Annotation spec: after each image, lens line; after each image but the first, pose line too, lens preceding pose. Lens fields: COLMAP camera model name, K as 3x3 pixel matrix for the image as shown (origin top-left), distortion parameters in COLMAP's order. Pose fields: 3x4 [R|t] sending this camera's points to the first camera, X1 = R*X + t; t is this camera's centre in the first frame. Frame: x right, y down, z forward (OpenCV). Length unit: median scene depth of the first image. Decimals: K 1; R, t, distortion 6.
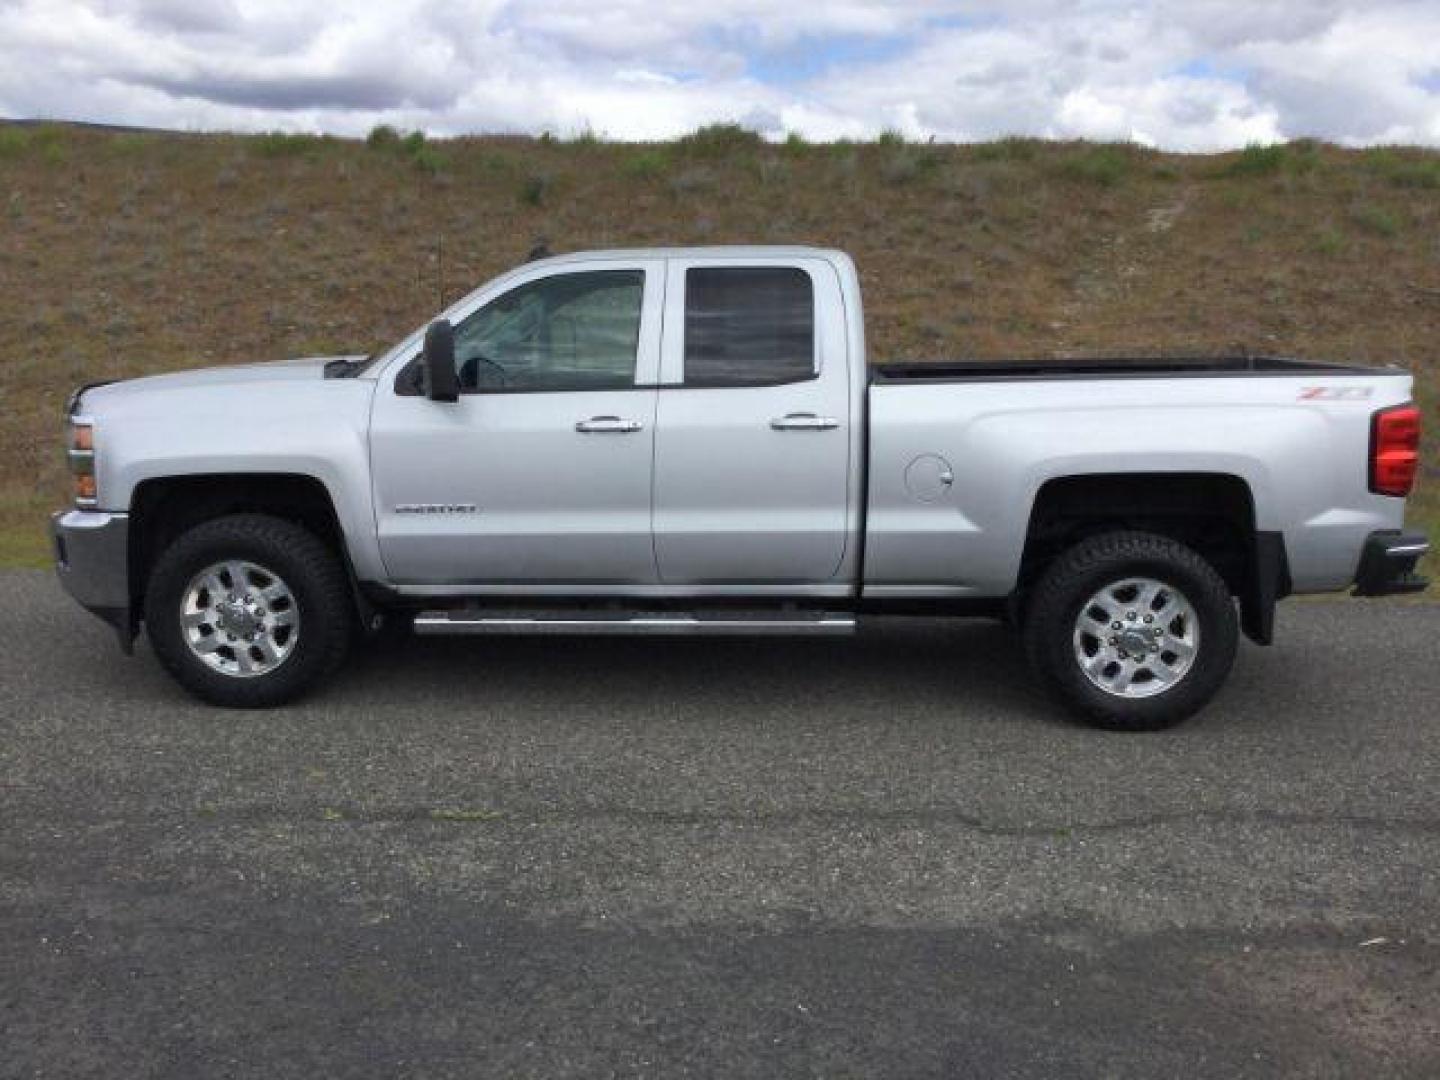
lens RADIAL K [[1297.9, 0, 720.0], [0, 1297.9, 534.2], [0, 0, 1]] dist [0.090380, -0.142410]
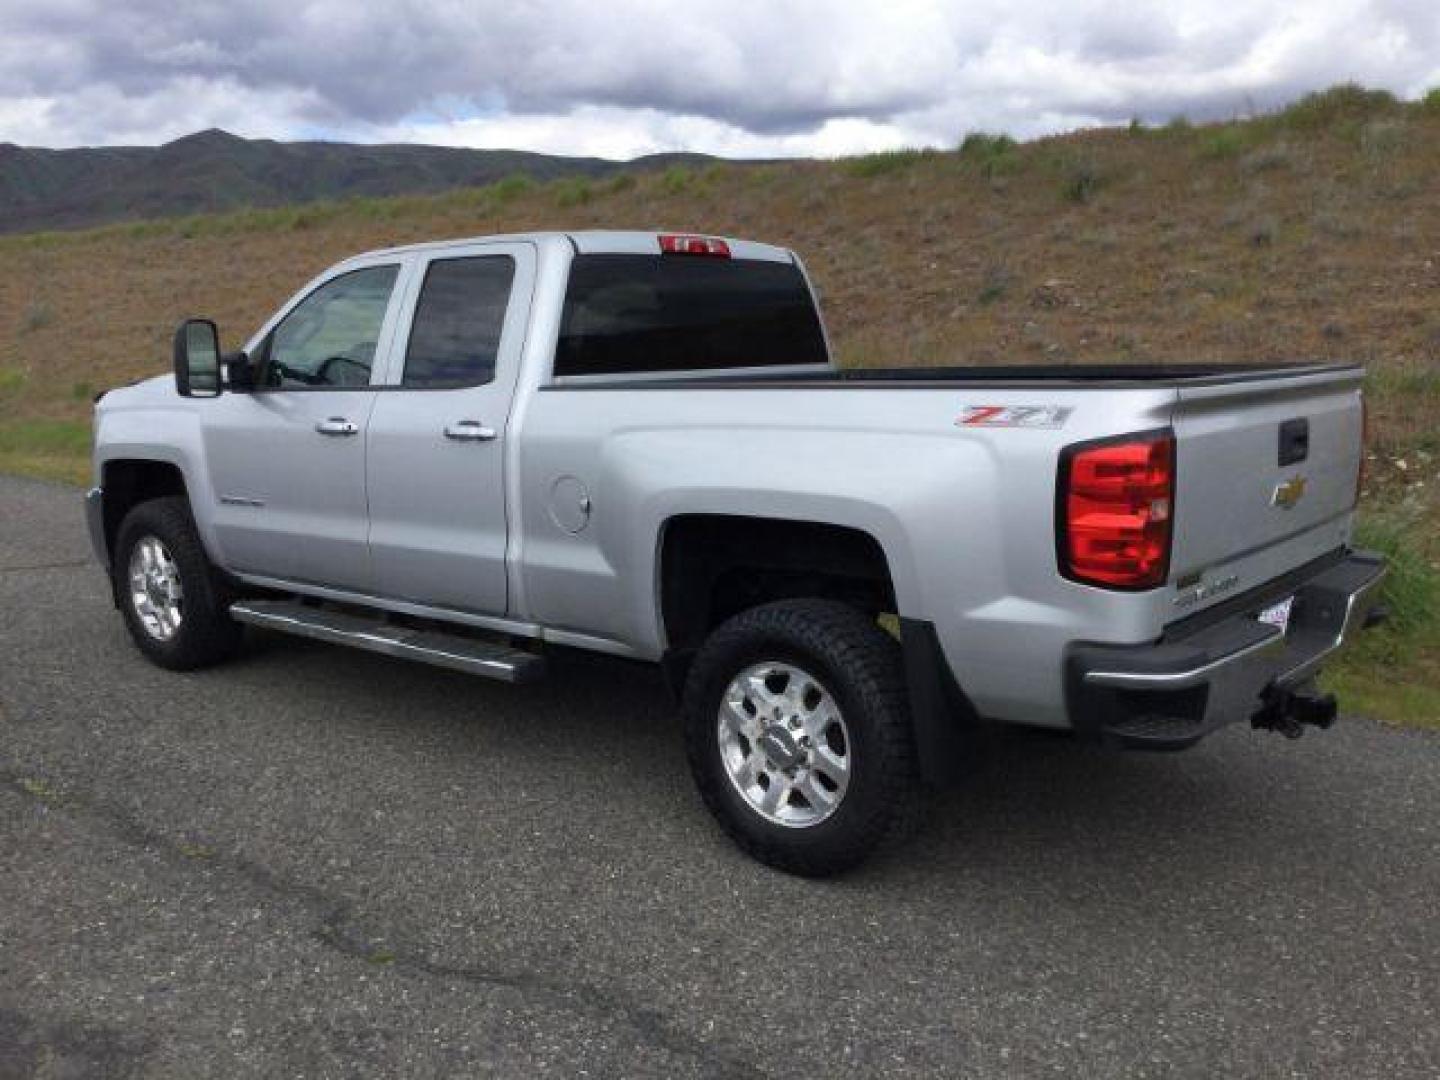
lens RADIAL K [[1279.6, 0, 720.0], [0, 1279.6, 540.0], [0, 0, 1]] dist [0.025927, 0.000465]
pose [[0.799466, 0.085288, -0.594626, 0.707629], [-0.086589, 0.995894, 0.026424, -0.049893], [0.594438, 0.030363, 0.803568, 0.404504]]
